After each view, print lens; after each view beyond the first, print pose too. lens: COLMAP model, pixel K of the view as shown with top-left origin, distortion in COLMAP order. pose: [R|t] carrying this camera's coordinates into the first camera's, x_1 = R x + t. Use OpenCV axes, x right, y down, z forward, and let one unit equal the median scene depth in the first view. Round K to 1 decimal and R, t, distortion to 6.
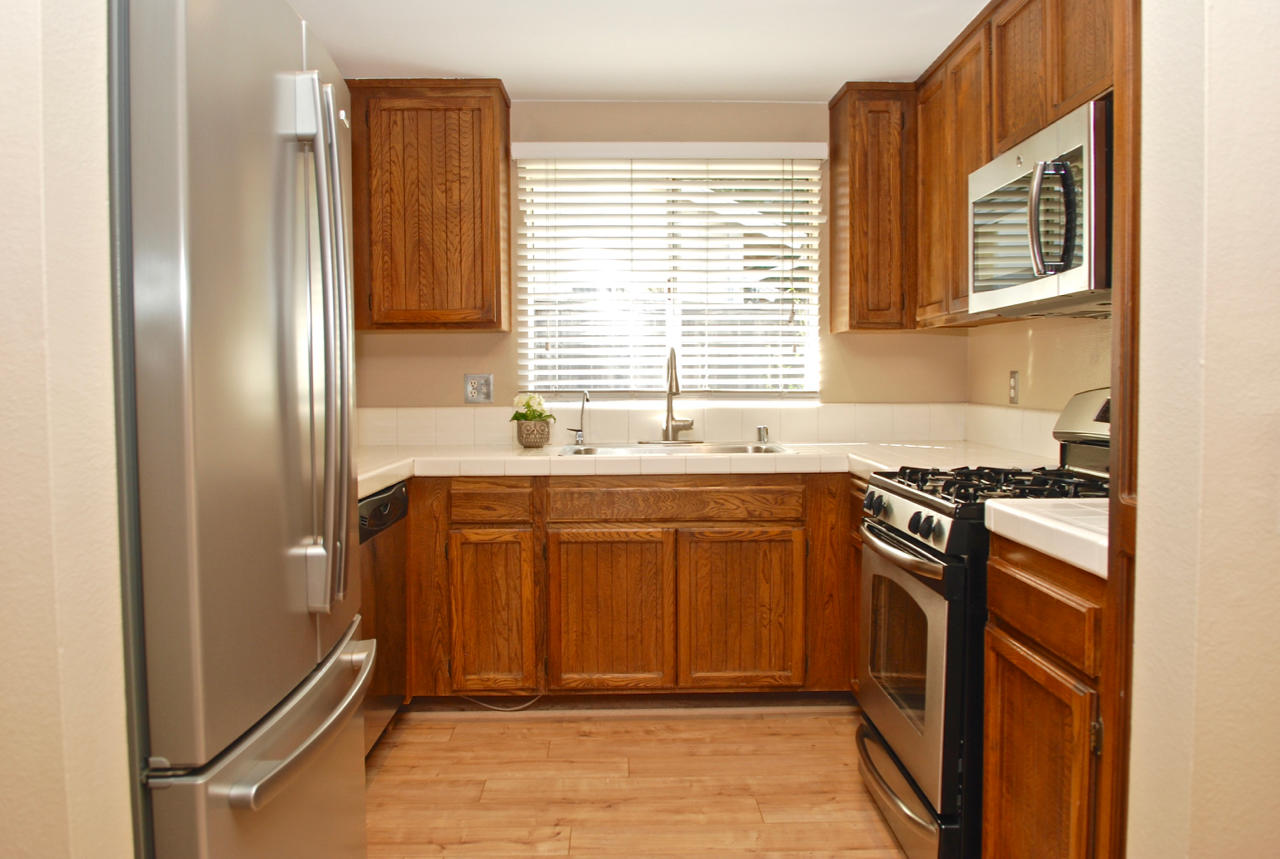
lens RADIAL K [[950.9, 0, 645.6], [0, 950.9, 431.1], [0, 0, 1]] dist [-0.030581, -0.027431]
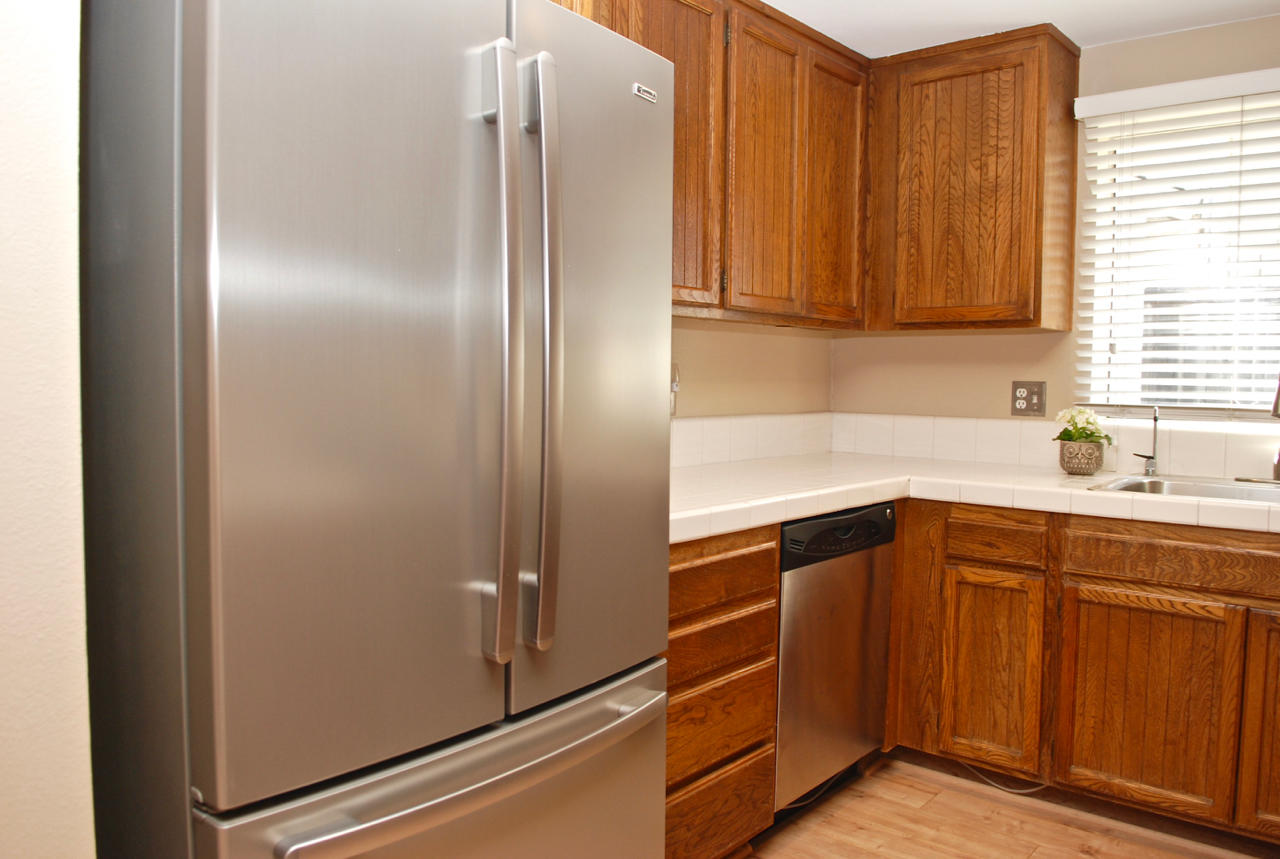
lens RADIAL K [[950.9, 0, 637.6], [0, 950.9, 427.4], [0, 0, 1]] dist [-0.030581, -0.027431]
pose [[0.752653, 0.052463, -0.656324, 0.136604], [-0.052046, 0.998442, 0.020125, -0.021592], [0.656357, 0.019012, 0.754211, 0.170293]]
